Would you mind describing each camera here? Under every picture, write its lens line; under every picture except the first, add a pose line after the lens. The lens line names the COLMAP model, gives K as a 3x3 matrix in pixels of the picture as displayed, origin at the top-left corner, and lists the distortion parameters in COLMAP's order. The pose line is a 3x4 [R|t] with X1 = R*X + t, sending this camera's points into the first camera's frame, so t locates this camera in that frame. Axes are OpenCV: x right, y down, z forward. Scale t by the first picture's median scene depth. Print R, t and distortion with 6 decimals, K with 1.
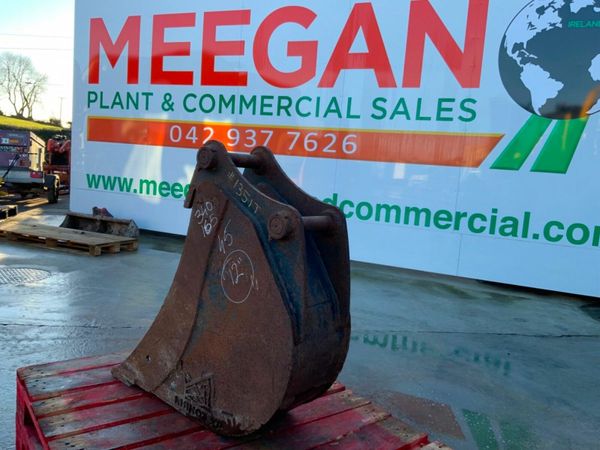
lens RADIAL K [[500.6, 0, 300.0], [0, 500.6, 219.5], [0, 0, 1]] dist [0.067229, -0.129510]
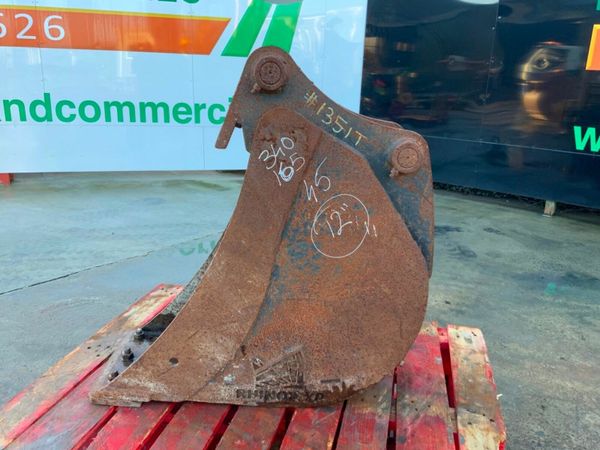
lens RADIAL K [[500.6, 0, 304.1], [0, 500.6, 223.2], [0, 0, 1]] dist [0.067229, -0.129510]
pose [[0.765969, -0.229382, 0.600563, -0.229602], [0.086150, 0.962377, 0.257698, -0.036737], [-0.637080, -0.145650, 0.756912, 0.150397]]
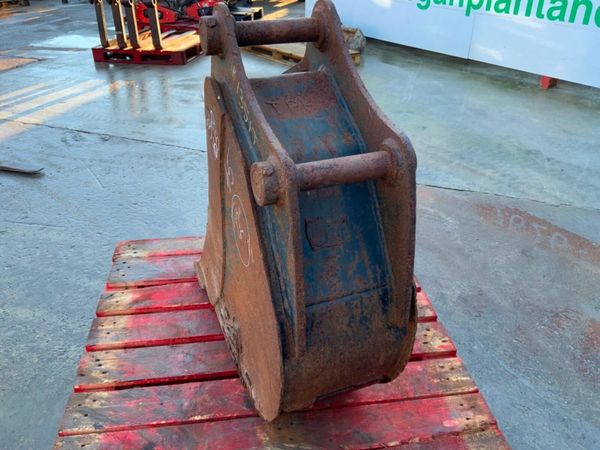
lens RADIAL K [[500.6, 0, 300.2], [0, 500.6, 224.2], [0, 0, 1]] dist [0.067229, -0.129510]
pose [[0.872822, 0.185900, -0.451247, 0.088143], [0.007316, 0.919524, 0.392966, -0.056816], [0.487985, -0.346291, 0.801220, 0.175092]]
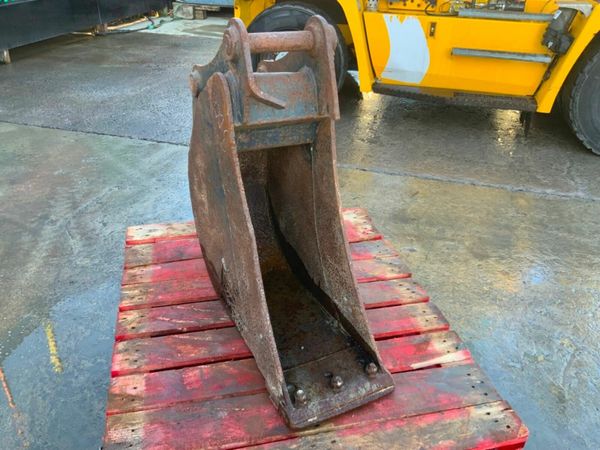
lens RADIAL K [[500.6, 0, 301.8], [0, 500.6, 224.2], [0, 0, 1]] dist [0.067229, -0.129510]
pose [[-0.911336, -0.297728, 0.284298, -0.175825], [-0.073013, 0.796557, 0.600139, -0.140198], [-0.405138, 0.526170, -0.747668, 0.666877]]
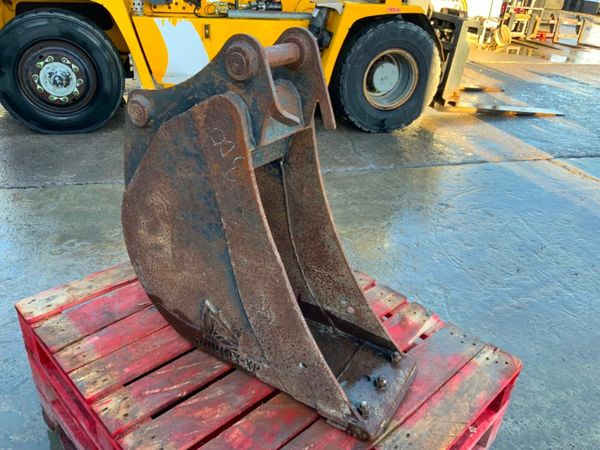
lens RADIAL K [[500.6, 0, 302.1], [0, 500.6, 223.7], [0, 0, 1]] dist [0.067229, -0.129510]
pose [[-0.978912, -0.068498, -0.192457, -0.016995], [-0.163887, 0.825750, 0.539701, -0.123091], [0.121953, 0.559861, -0.819563, 0.676378]]
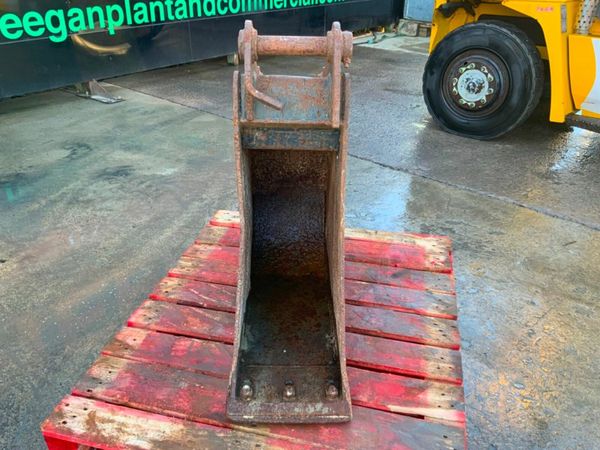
lens RADIAL K [[500.6, 0, 302.0], [0, 500.6, 224.6], [0, 0, 1]] dist [0.067229, -0.129510]
pose [[-0.644325, -0.447105, 0.620437, -0.286761], [0.006357, 0.808133, 0.588965, -0.138288], [-0.764725, 0.383429, -0.517859, 0.588624]]
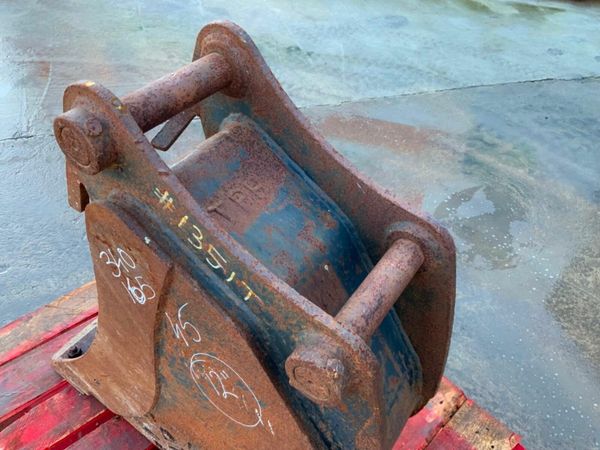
lens RADIAL K [[500.6, 0, 300.0], [0, 500.6, 226.7], [0, 0, 1]] dist [0.067229, -0.129510]
pose [[0.995628, -0.091454, 0.019013, -0.017183], [0.061840, 0.797885, 0.599629, -0.103049], [-0.070008, -0.595832, 0.800052, 0.247930]]
